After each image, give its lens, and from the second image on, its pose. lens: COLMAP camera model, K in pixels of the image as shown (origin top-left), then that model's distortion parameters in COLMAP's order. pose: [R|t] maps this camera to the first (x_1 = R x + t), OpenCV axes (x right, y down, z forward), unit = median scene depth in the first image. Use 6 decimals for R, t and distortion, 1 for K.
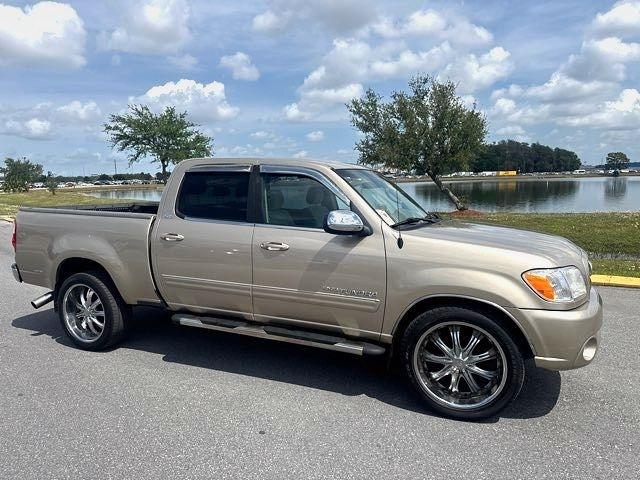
lens RADIAL K [[440.0, 0, 323.0], [0, 440.0, 237.1], [0, 0, 1]] dist [0.078427, -0.106746]
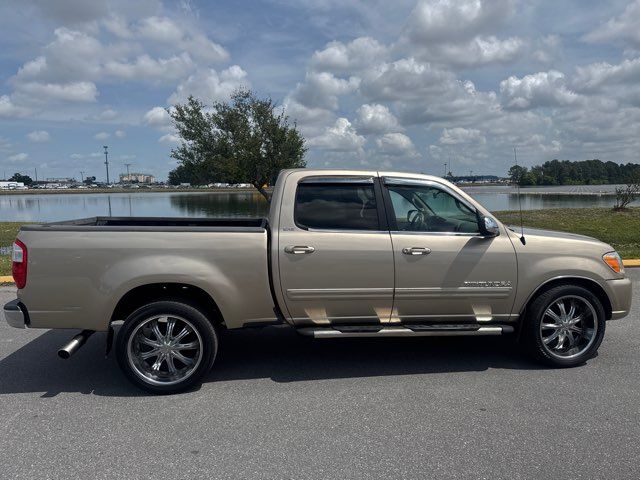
lens RADIAL K [[440.0, 0, 323.0], [0, 440.0, 237.1], [0, 0, 1]] dist [0.078427, -0.106746]
pose [[0.858077, -0.044351, 0.511603, -0.751802], [0.056474, 0.998371, -0.008171, -0.015142], [-0.510407, 0.035904, 0.859183, 0.143845]]
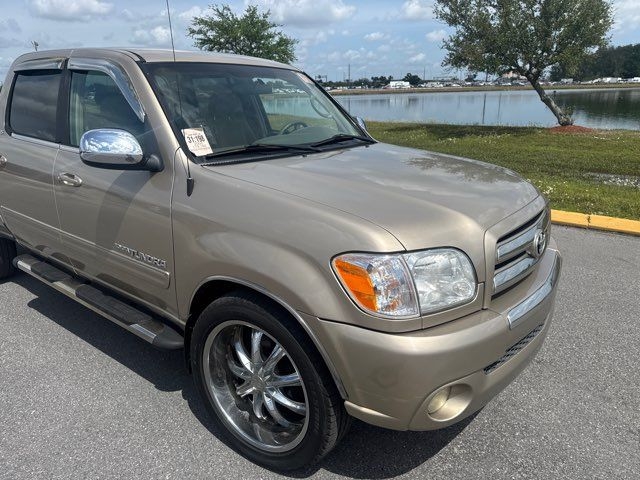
lens RADIAL K [[453.3, 0, 325.8], [0, 453.3, 237.2], [0, 0, 1]] dist [0.001520, -0.005124]
pose [[0.973291, 0.070401, -0.218514, 0.385027], [-0.027781, 0.980942, 0.192302, -0.033766], [0.227888, -0.181096, 0.956698, 0.325230]]
